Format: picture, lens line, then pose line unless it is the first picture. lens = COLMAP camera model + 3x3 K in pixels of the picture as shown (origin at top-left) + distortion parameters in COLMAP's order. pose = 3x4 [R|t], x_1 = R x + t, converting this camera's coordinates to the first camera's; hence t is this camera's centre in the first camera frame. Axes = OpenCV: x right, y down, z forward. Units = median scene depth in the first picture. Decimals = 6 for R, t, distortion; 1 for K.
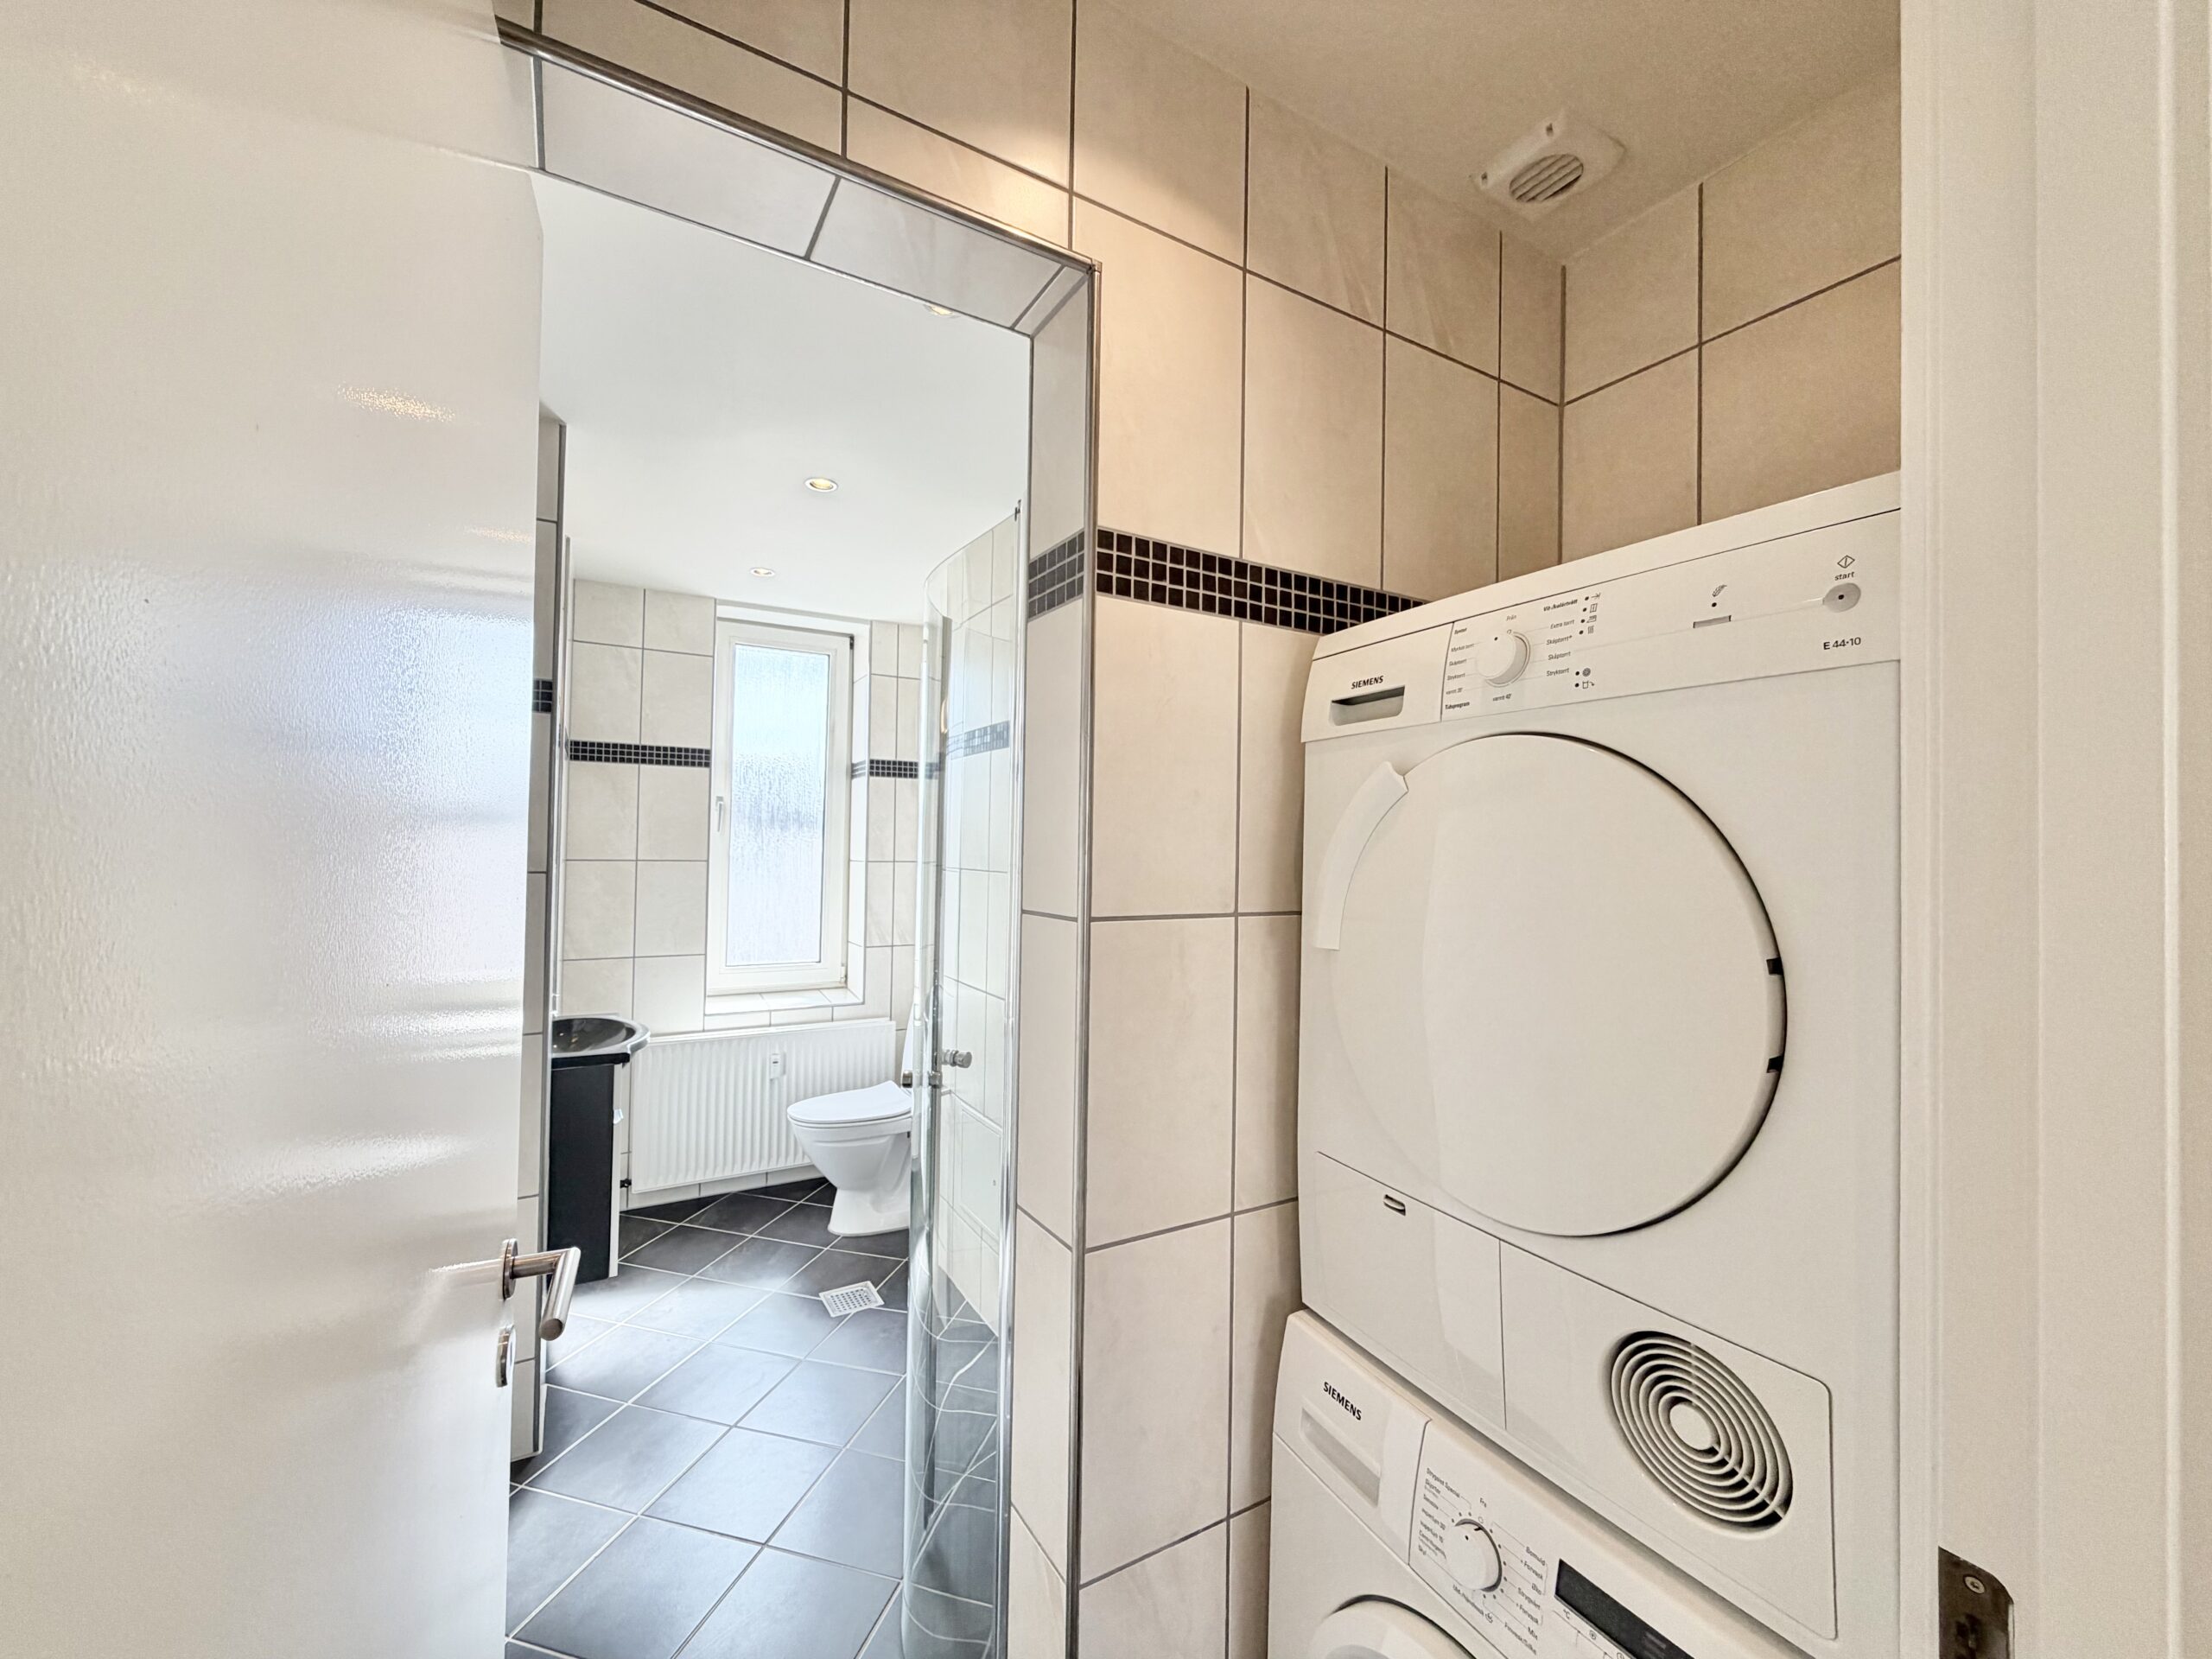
lens RADIAL K [[882.7, 0, 1097.1], [0, 882.7, 829.6], [0, 0, 1]] dist [0.001306, -0.000594]
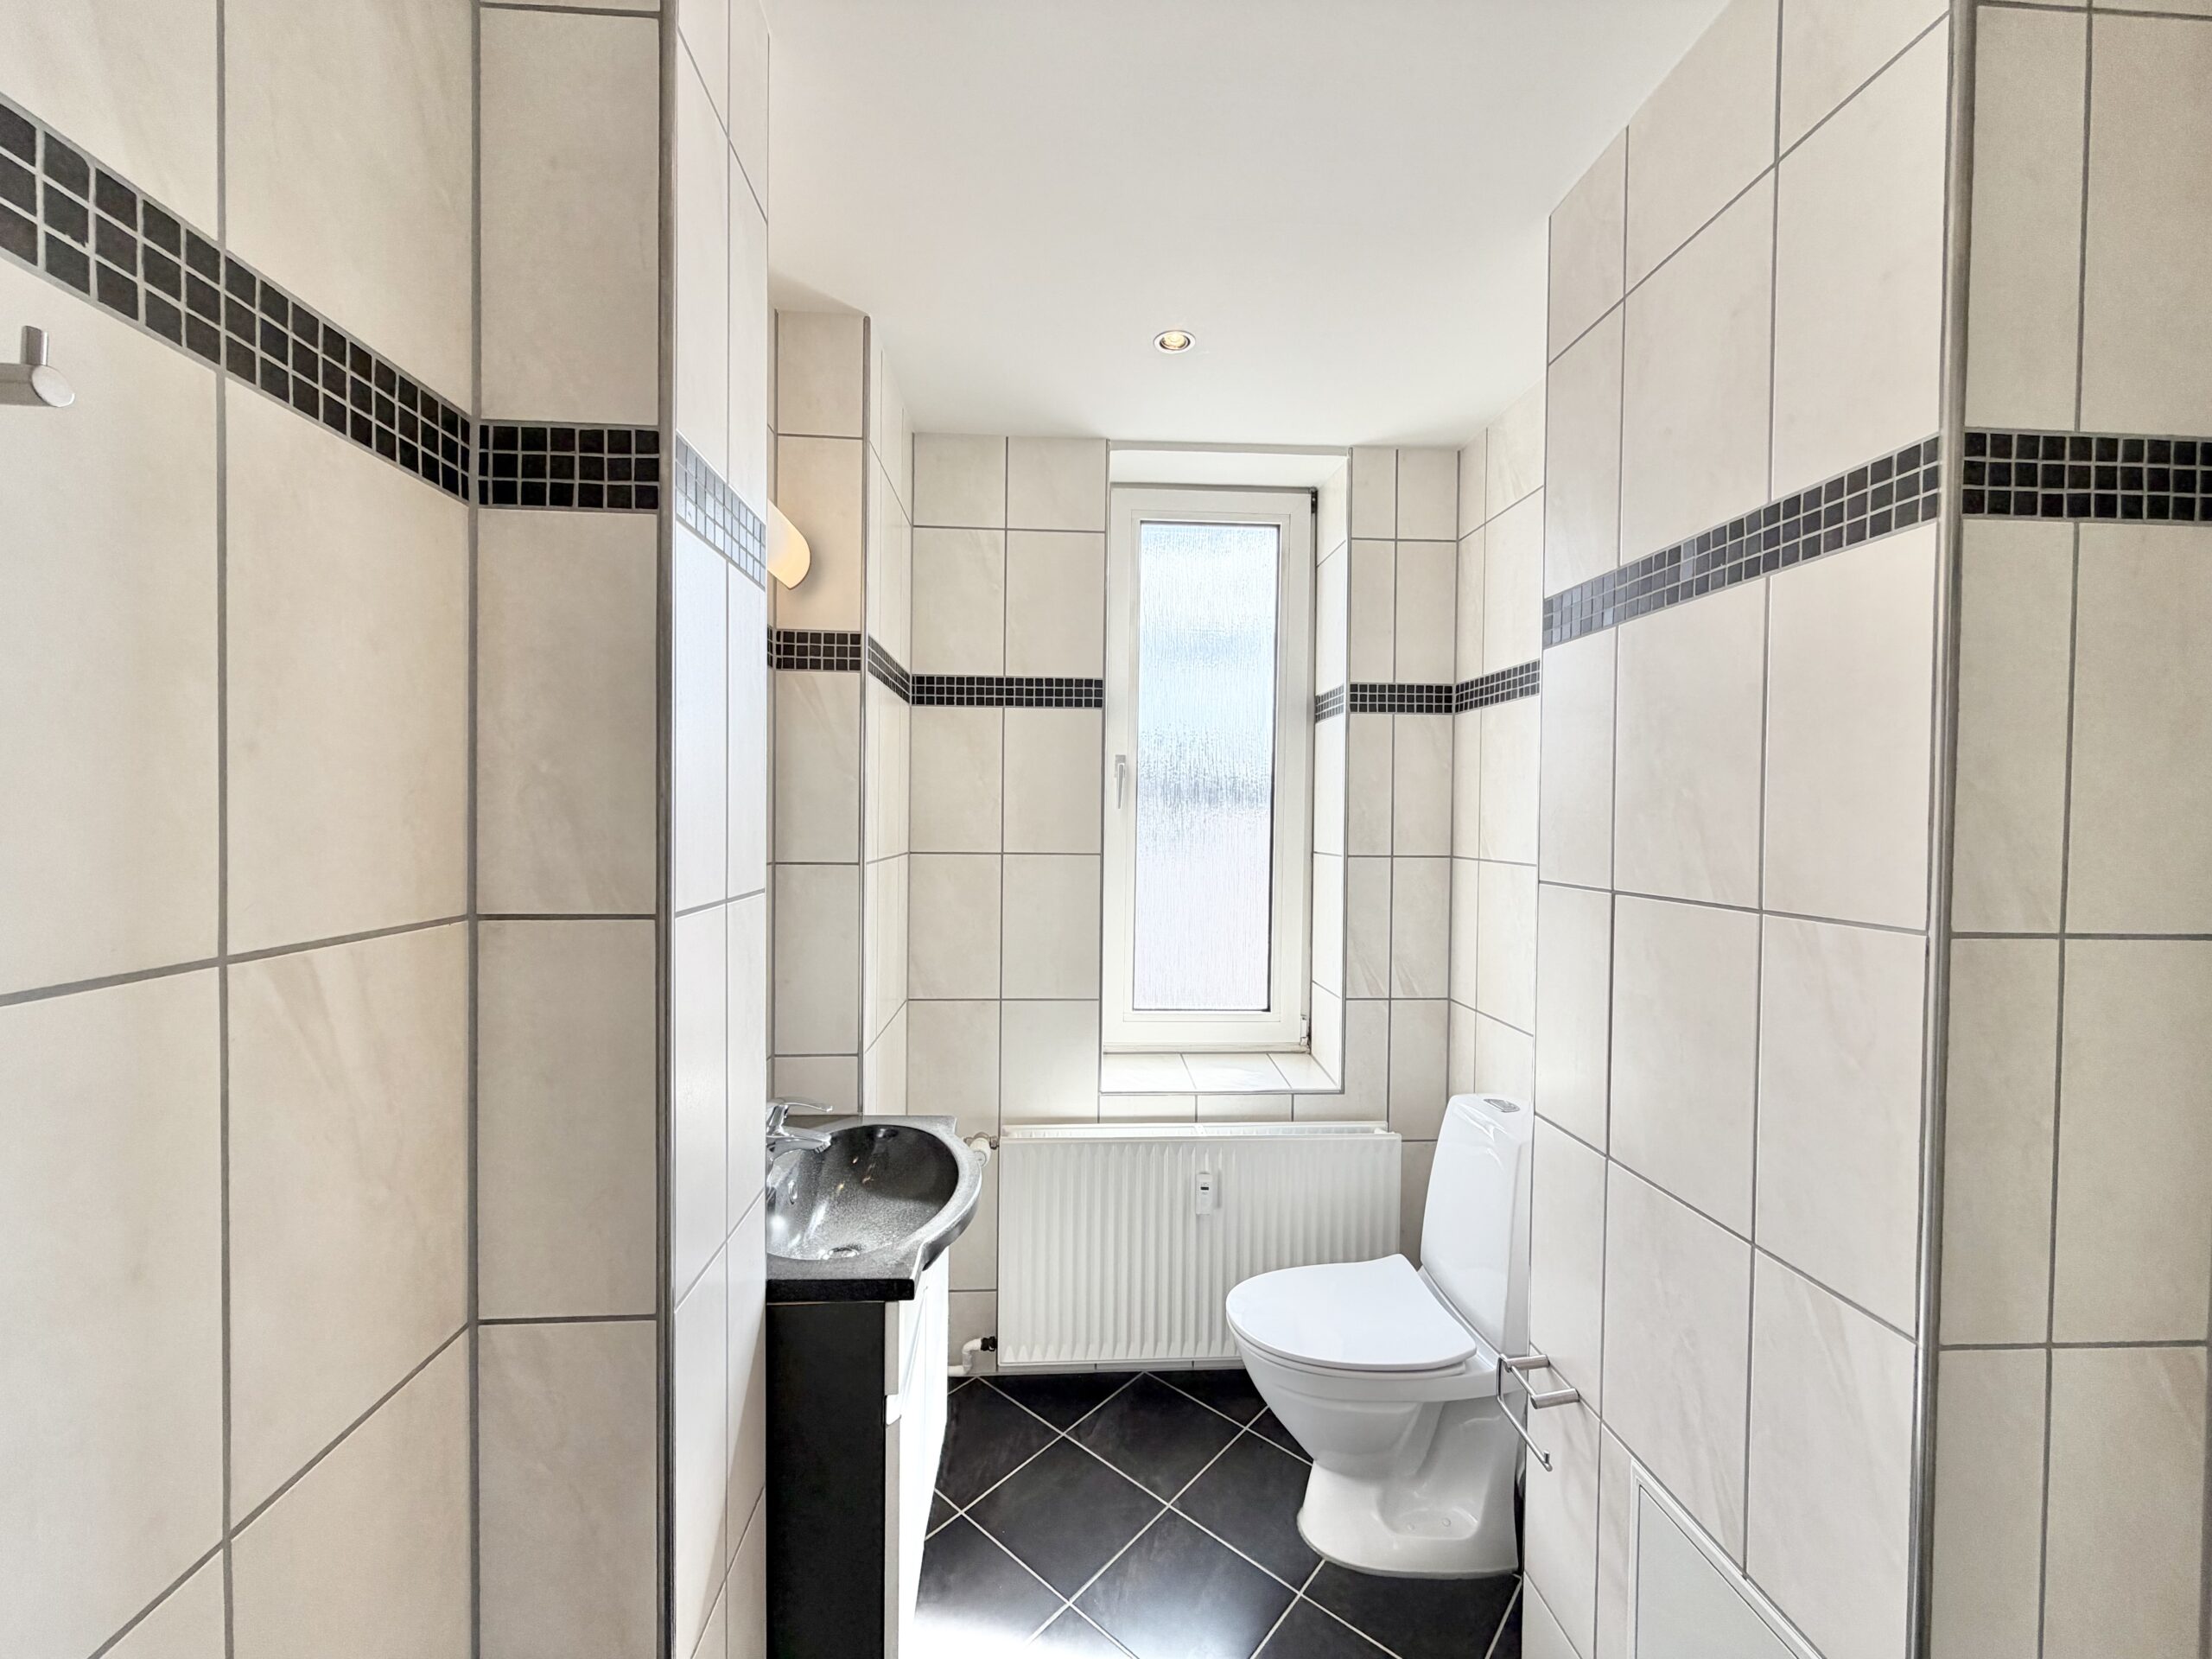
lens RADIAL K [[882.7, 0, 1099.5], [0, 882.7, 827.5], [0, 0, 1]] dist [0.001306, -0.000594]
pose [[0.893881, -0.001008, -0.448304, -0.156551], [0.012253, 0.999679, 0.022183, 0.001731], [0.448138, -0.025322, 0.893606, 0.431363]]
